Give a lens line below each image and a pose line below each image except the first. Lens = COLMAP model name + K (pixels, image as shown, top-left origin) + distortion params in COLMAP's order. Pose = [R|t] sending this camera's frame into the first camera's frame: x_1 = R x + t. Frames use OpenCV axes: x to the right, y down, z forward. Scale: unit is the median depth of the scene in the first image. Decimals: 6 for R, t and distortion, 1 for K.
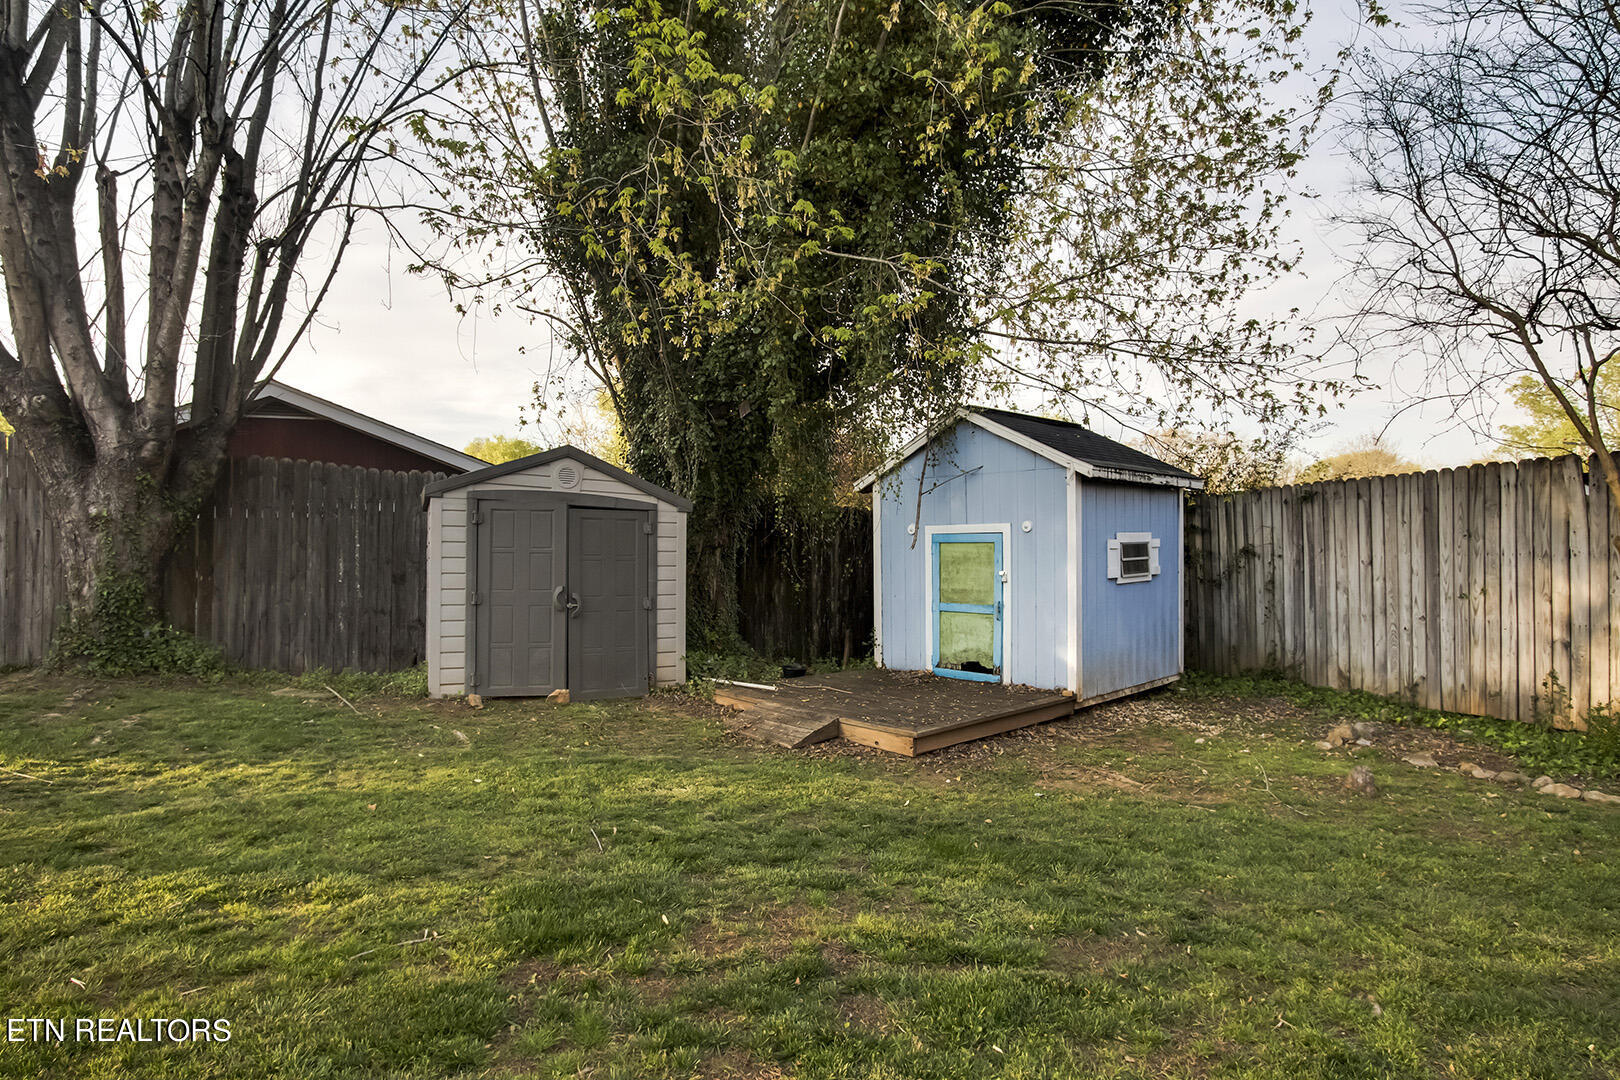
lens RADIAL K [[748.6, 0, 813.1], [0, 748.6, 556.8], [0, 0, 1]] dist [-0.024920, -0.000205]
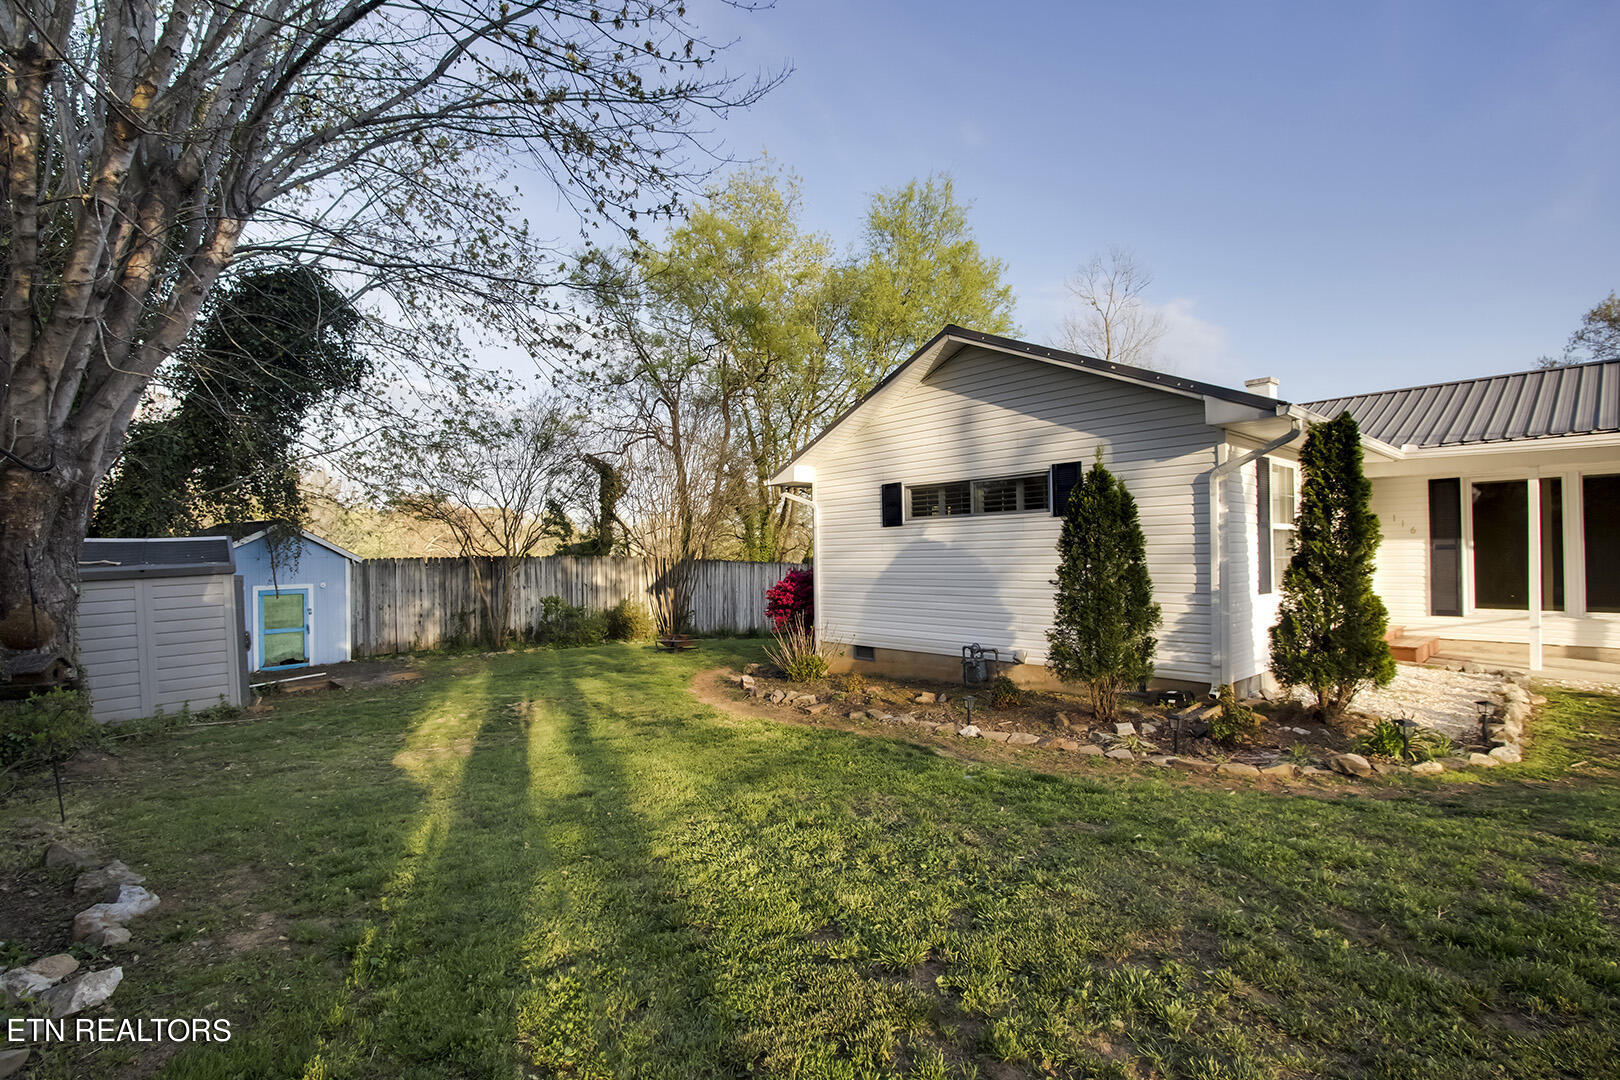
lens RADIAL K [[748.6, 0, 813.1], [0, 748.6, 556.8], [0, 0, 1]] dist [-0.024920, -0.000205]
pose [[-0.283744, 0.011531, 0.958831, -1.974909], [0.001238, 0.999931, -0.011659, -0.091955], [-0.958899, -0.002121, -0.283739, 0.288384]]
